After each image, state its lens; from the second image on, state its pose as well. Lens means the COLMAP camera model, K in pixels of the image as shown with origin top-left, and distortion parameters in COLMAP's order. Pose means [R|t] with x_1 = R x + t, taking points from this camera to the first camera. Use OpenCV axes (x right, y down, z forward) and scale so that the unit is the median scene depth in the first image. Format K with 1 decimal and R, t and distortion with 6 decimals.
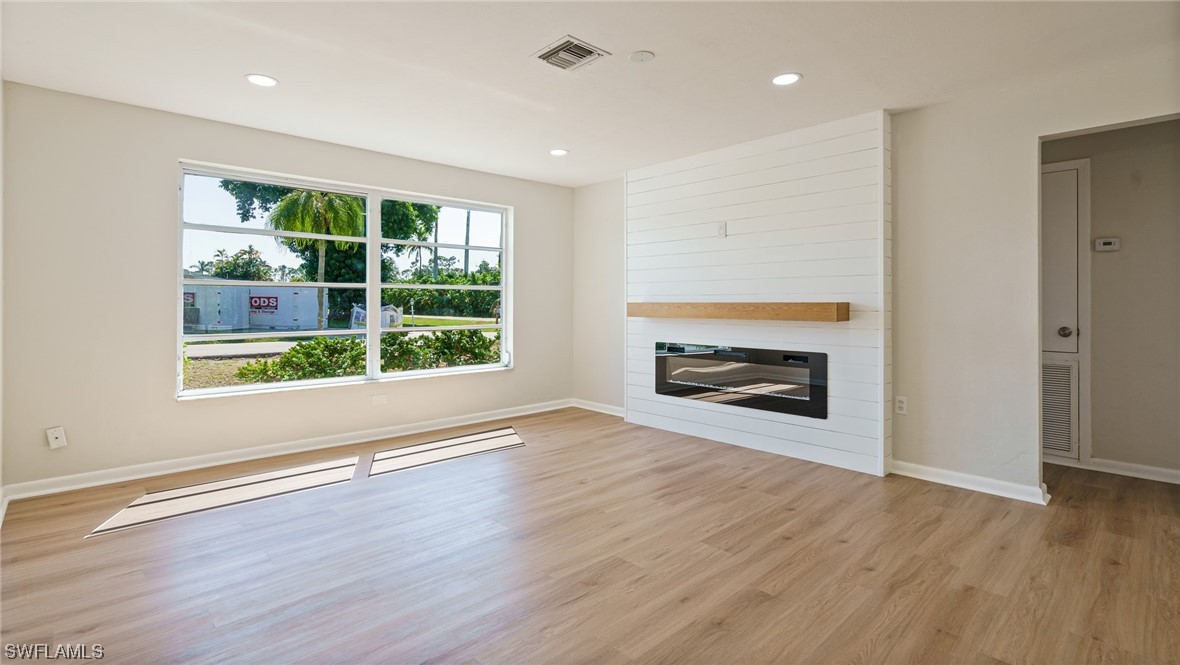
lens RADIAL K [[560.9, 0, 582.2], [0, 560.9, 302.8], [0, 0, 1]] dist [-0.001787, -0.000151]
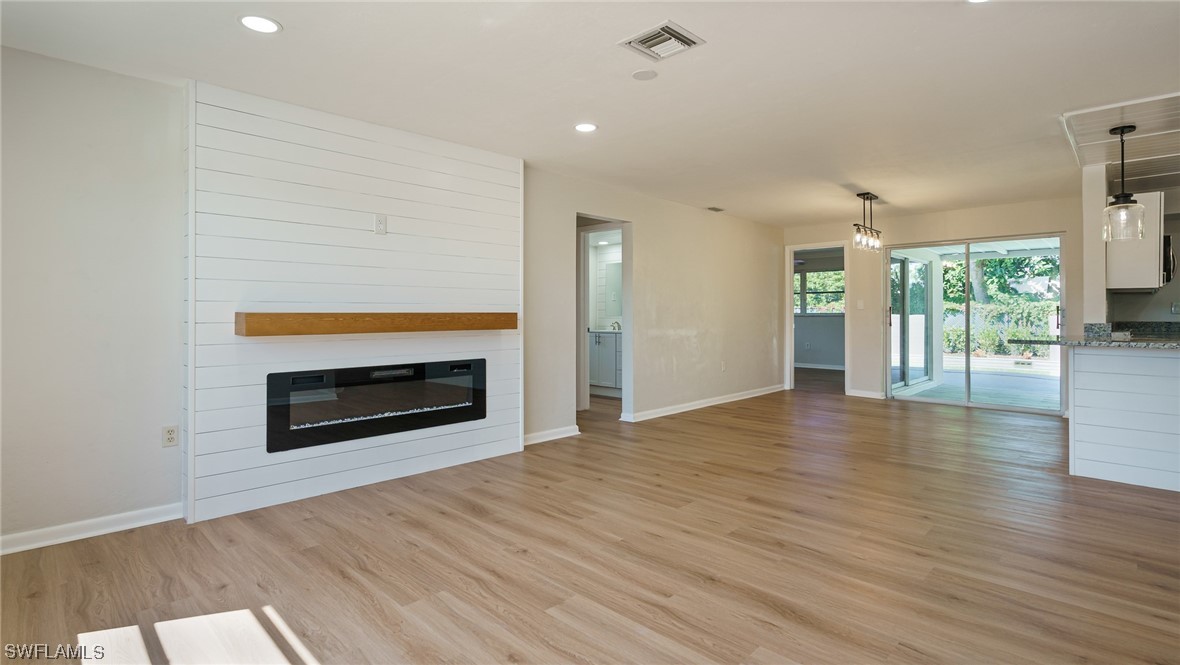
lens RADIAL K [[558.0, 0, 588.0], [0, 558.0, 314.3], [0, 0, 1]] dist [-0.003544, -0.000287]
pose [[-0.047830, -0.001239, 0.998855, -0.800298], [-0.002386, 0.999997, 0.001127, 0.000789], [-0.998853, -0.002329, -0.047833, 1.007664]]
